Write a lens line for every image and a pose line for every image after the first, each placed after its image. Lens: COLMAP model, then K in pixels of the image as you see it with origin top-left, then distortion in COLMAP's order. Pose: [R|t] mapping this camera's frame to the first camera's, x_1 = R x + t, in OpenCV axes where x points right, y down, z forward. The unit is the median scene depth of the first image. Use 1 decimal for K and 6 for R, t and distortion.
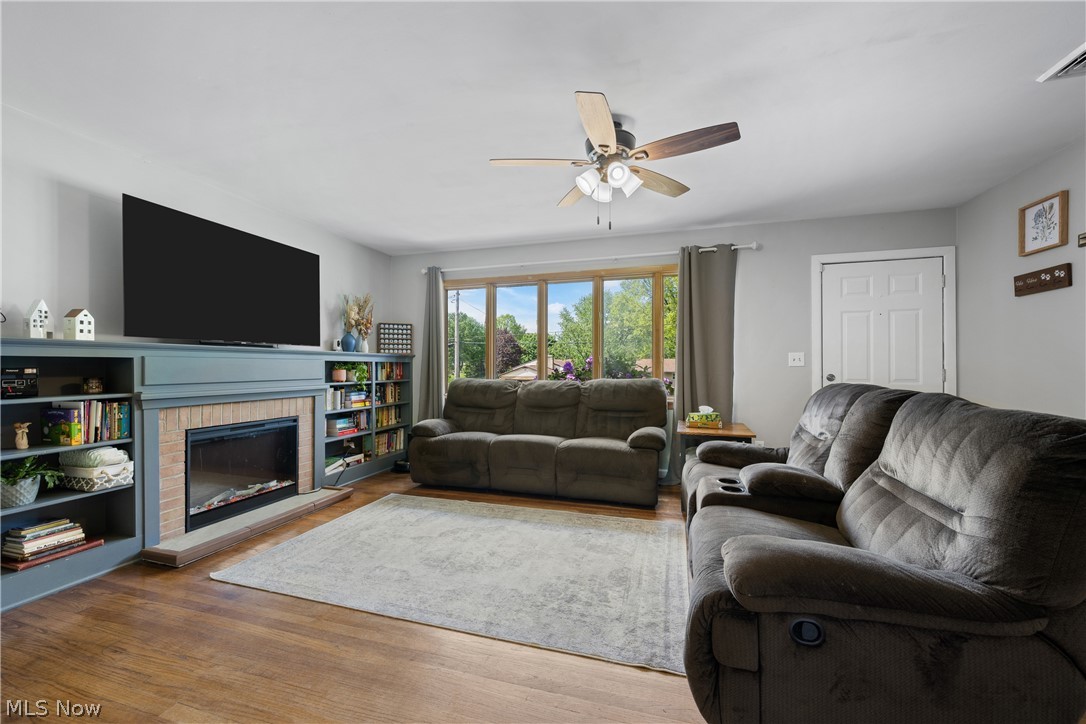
lens RADIAL K [[432.7, 0, 546.3], [0, 432.7, 368.2], [0, 0, 1]] dist [-0.006572, 0.002466]
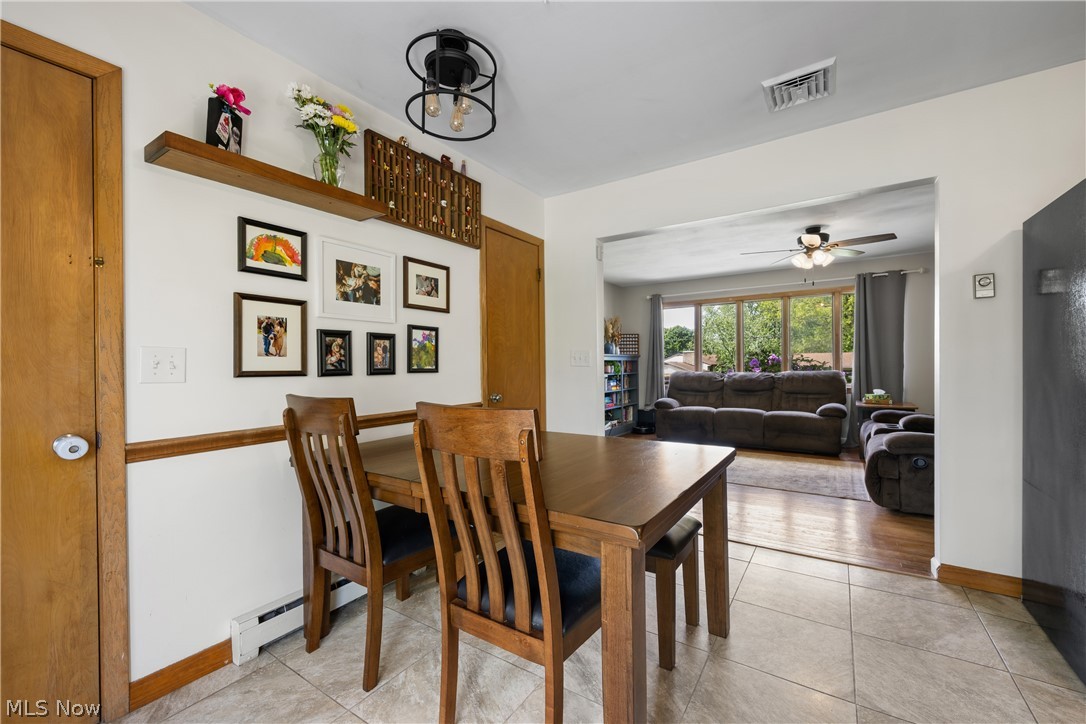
lens RADIAL K [[432.7, 0, 540.6], [0, 432.7, 367.4], [0, 0, 1]] dist [-0.006572, 0.002466]
pose [[0.948623, -0.005636, -0.316358, -0.261995], [0.007186, 0.999967, 0.003733, 0.001549], [0.316327, -0.005815, 0.948632, -0.770045]]
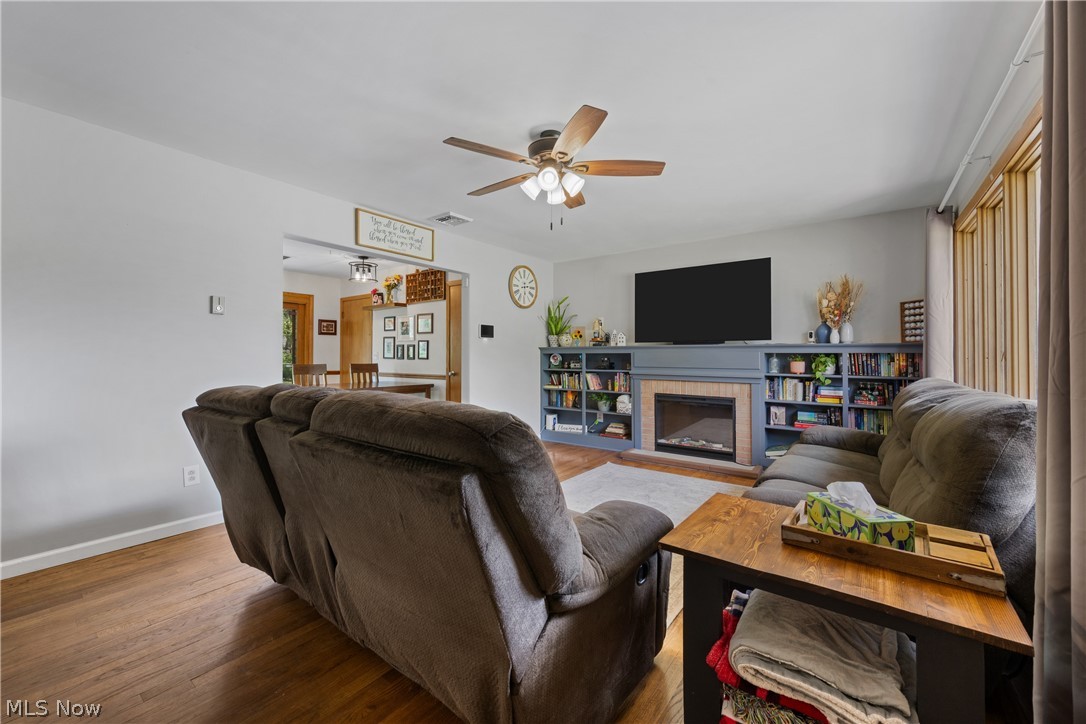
lens RADIAL K [[432.7, 0, 529.8], [0, 432.7, 347.7], [0, 0, 1]] dist [-0.006572, 0.002466]
pose [[-0.373091, -0.017625, -0.927627, 0.840034], [-0.007035, 0.999845, -0.016168, -0.009944], [0.927768, 0.000493, -0.373157, 0.973189]]
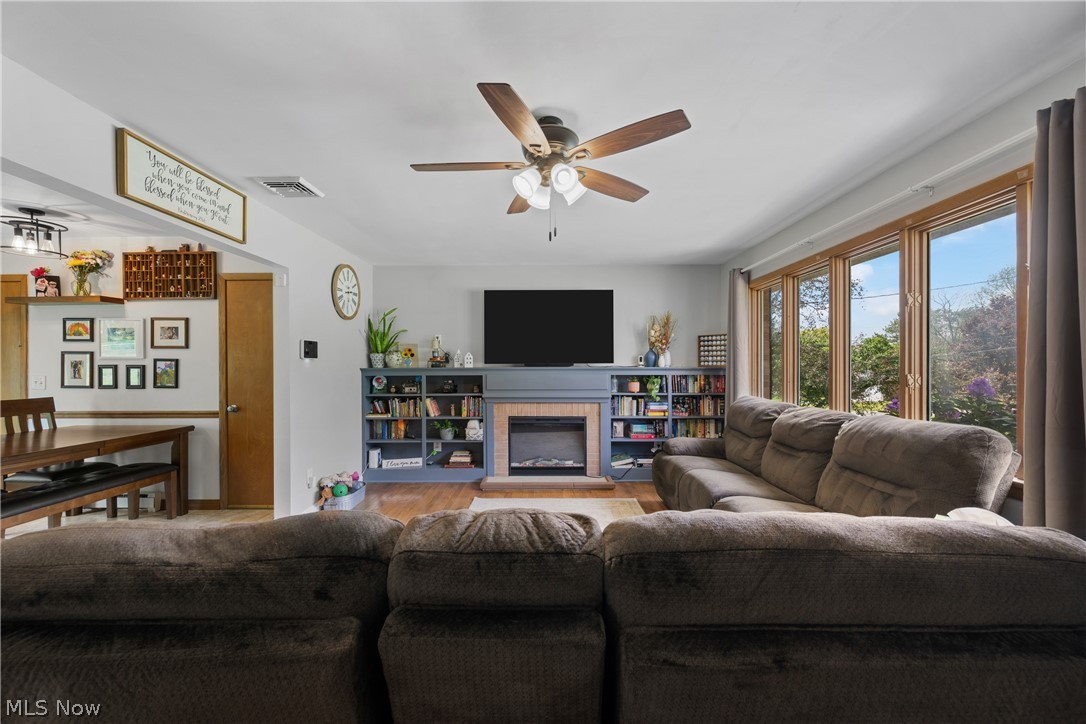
lens RADIAL K [[432.7, 0, 545.4], [0, 432.7, 363.2], [0, 0, 1]] dist [-0.006572, 0.002466]
pose [[0.266669, -0.003743, -0.963781, 0.720470], [-0.001134, 0.999991, -0.004197, -0.051877], [0.963788, 0.002212, 0.266662, 0.555631]]
